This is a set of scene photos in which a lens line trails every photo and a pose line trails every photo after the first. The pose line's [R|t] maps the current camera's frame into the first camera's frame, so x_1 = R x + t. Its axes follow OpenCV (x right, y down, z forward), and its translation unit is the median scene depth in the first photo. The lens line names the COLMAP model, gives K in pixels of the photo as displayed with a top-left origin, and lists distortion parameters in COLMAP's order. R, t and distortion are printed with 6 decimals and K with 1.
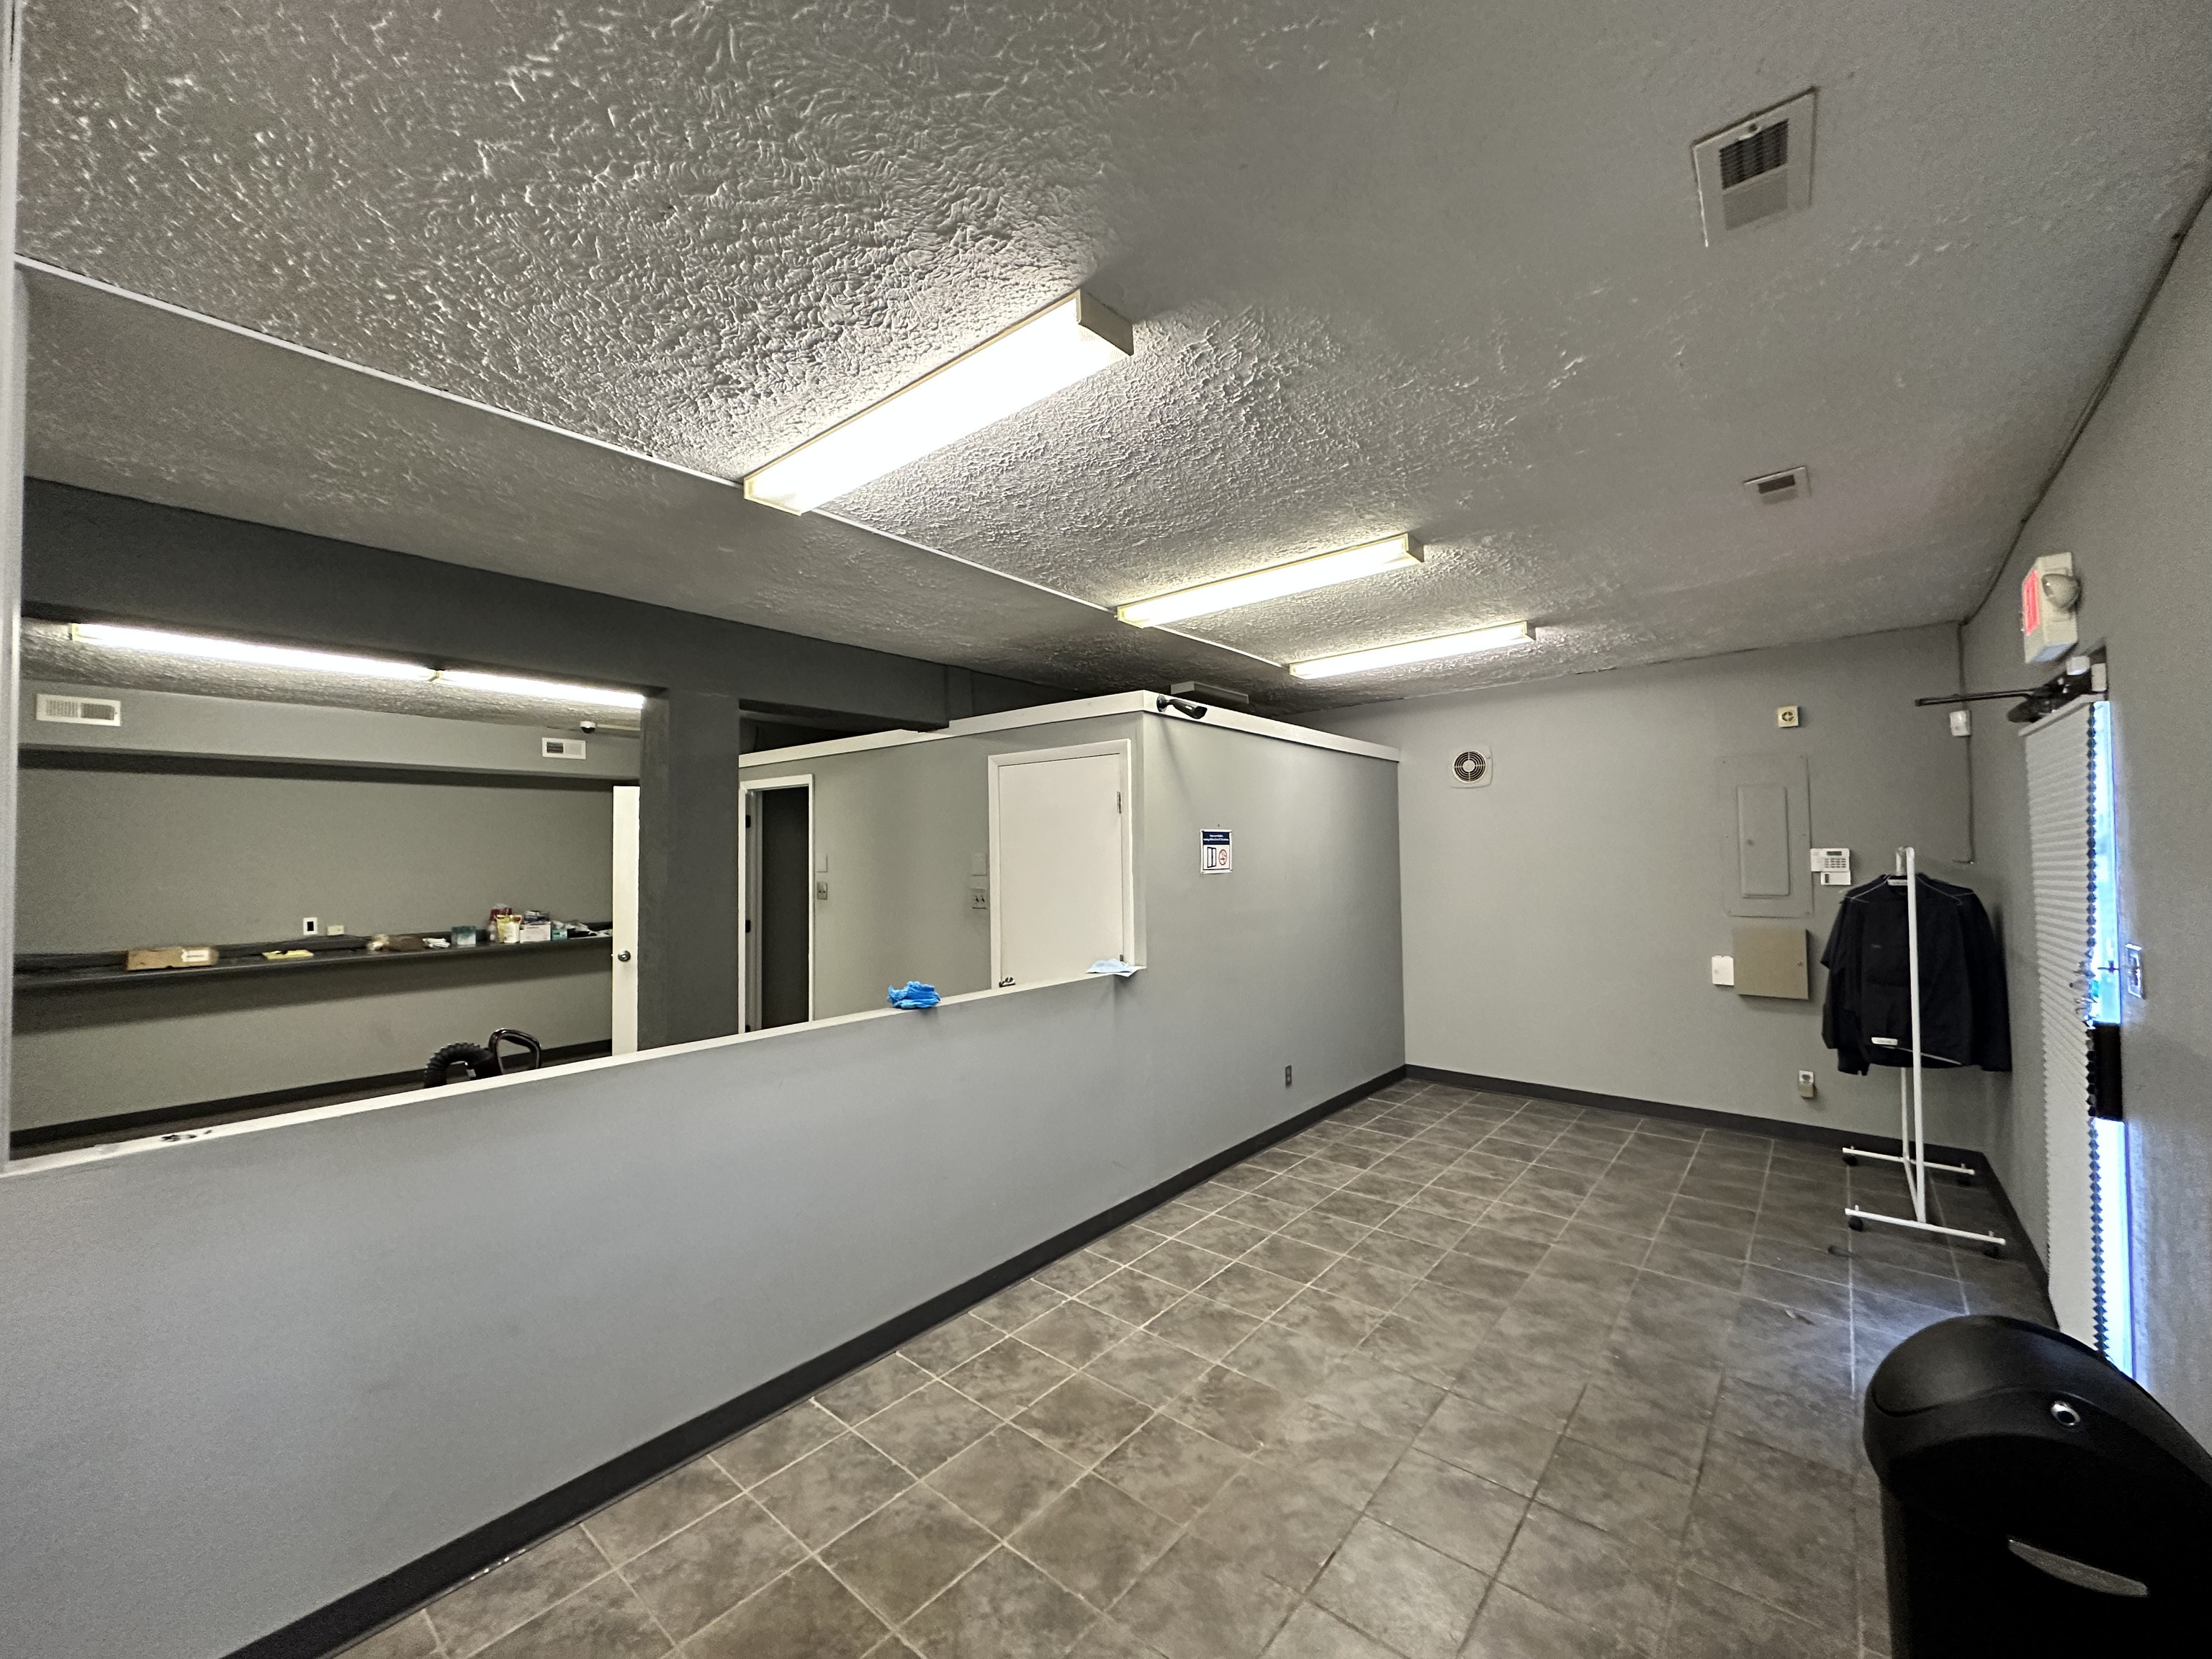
lens RADIAL K [[879.7, 0, 1096.7], [0, 879.7, 826.6], [0, 0, 1]] dist [0.001336, -0.000396]
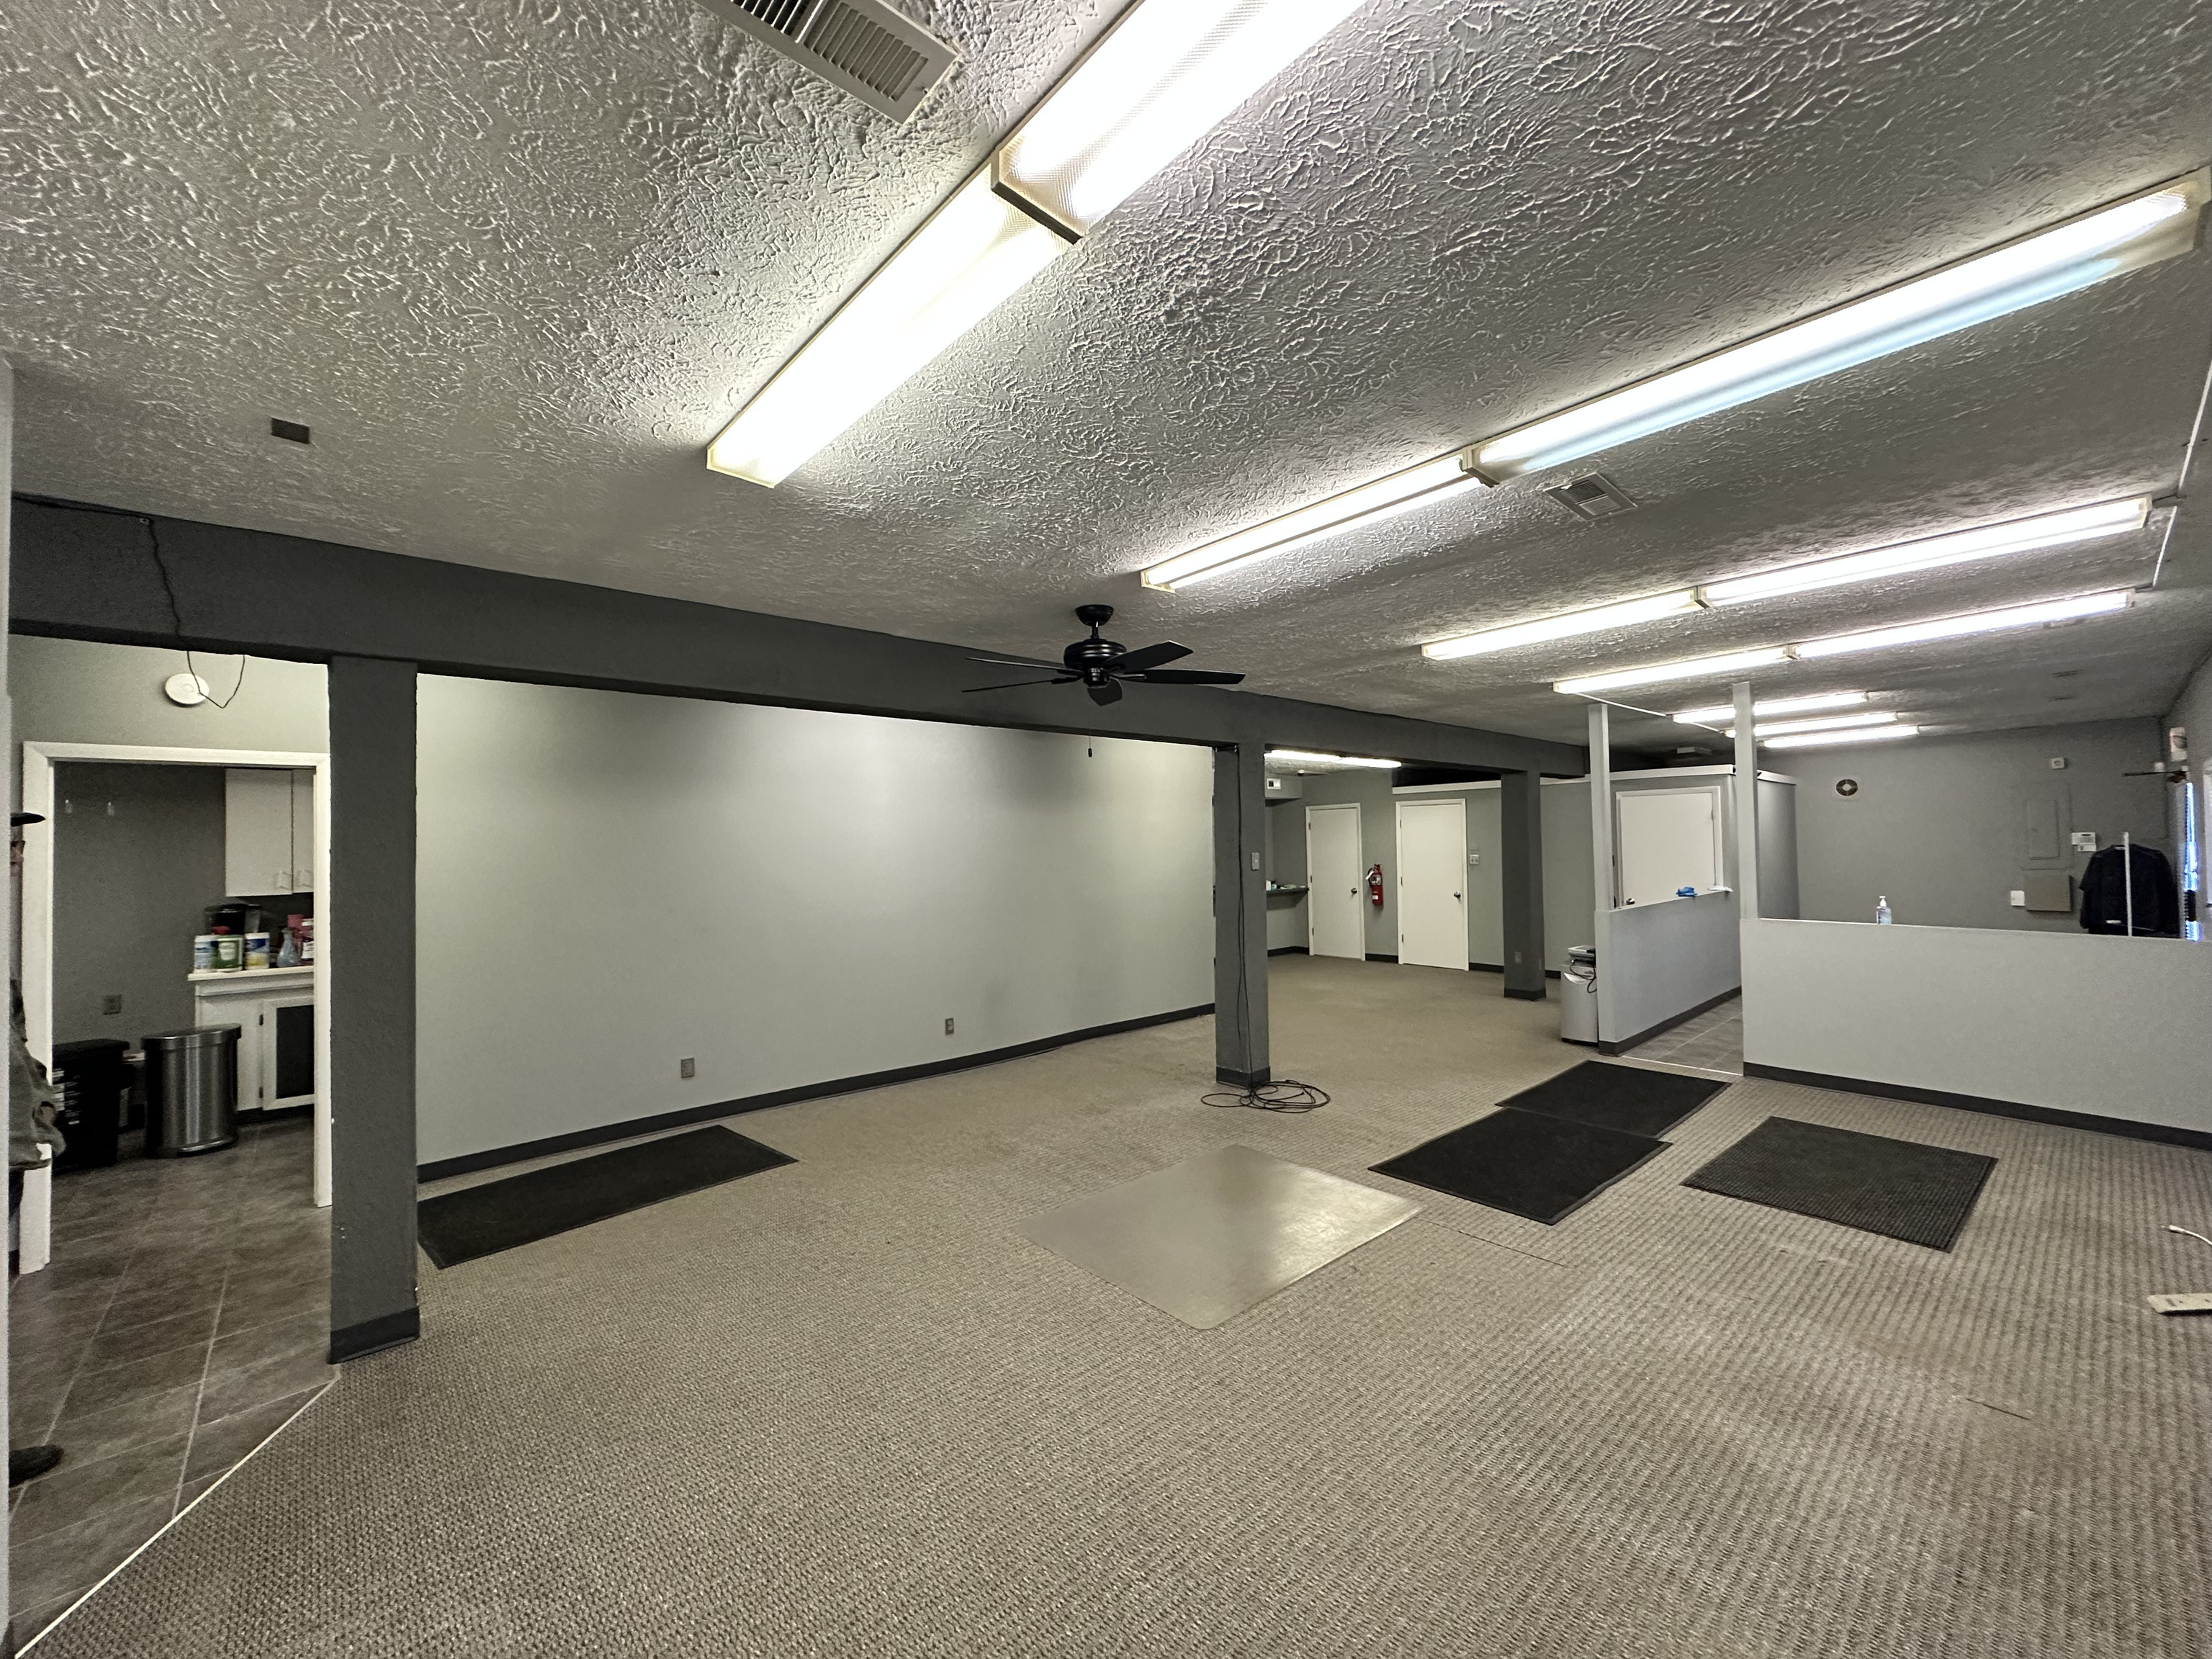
lens RADIAL K [[879.7, 0, 1113.1], [0, 879.7, 834.7], [0, 0, 1]] dist [0.001336, -0.000396]
pose [[0.990624, -0.010370, -0.136221, -1.013641], [0.012575, 0.999803, 0.015333, -0.027206], [0.136035, -0.016902, 0.990560, -1.203254]]
